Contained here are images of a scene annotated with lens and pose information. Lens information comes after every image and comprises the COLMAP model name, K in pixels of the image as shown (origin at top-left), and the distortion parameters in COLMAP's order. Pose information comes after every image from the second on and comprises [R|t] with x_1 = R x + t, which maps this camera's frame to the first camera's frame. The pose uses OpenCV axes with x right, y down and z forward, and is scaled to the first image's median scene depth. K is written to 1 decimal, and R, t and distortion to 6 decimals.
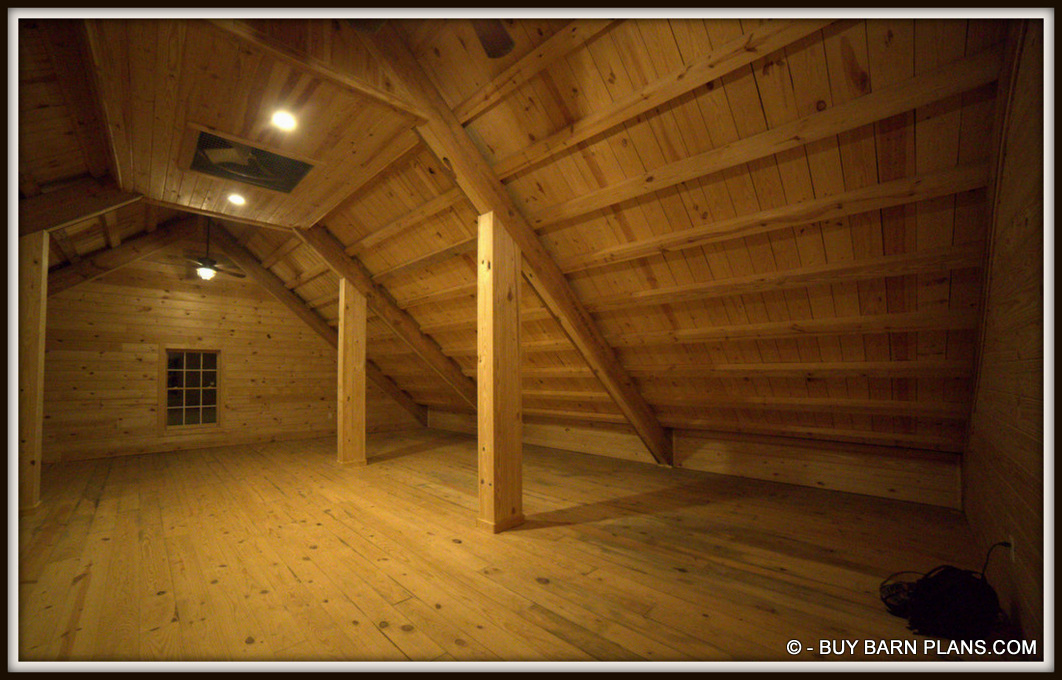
lens RADIAL K [[398.0, 0, 531.0], [0, 398.0, 351.9], [0, 0, 1]] dist [0.000288, 0.000241]
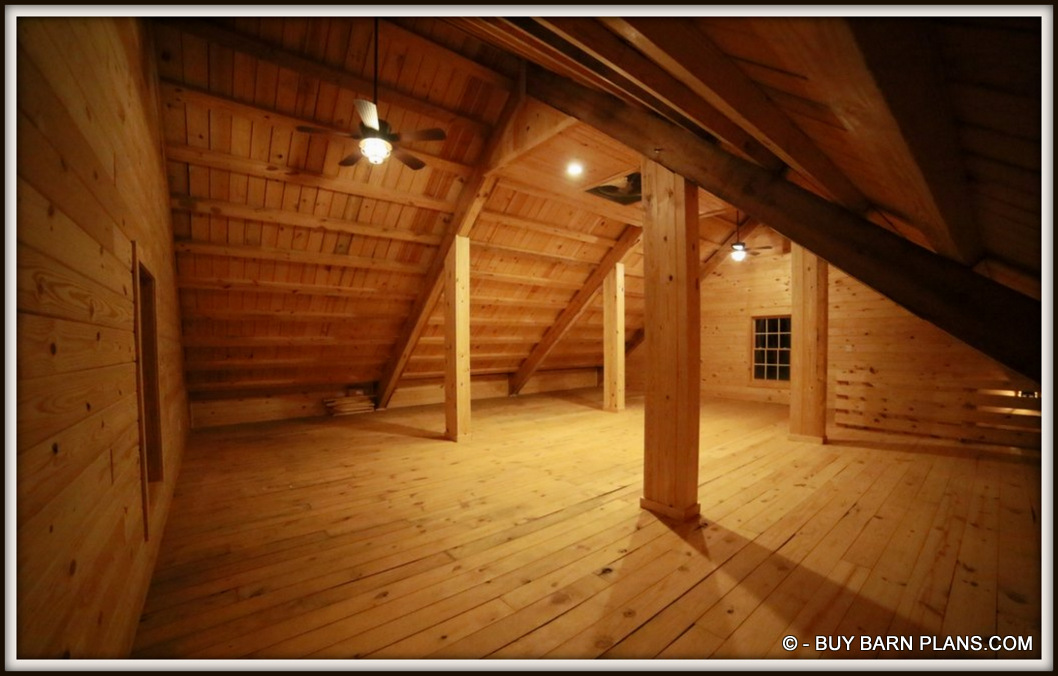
lens RADIAL K [[421.8, 0, 545.0], [0, 421.8, 352.3], [0, 0, 1]] dist [-0.030742, 0.000323]
pose [[-0.090285, 0.023182, -0.995646, 0.564866], [0.077228, 0.996882, 0.016208, 0.038011], [0.992917, -0.075428, -0.091794, 0.575373]]
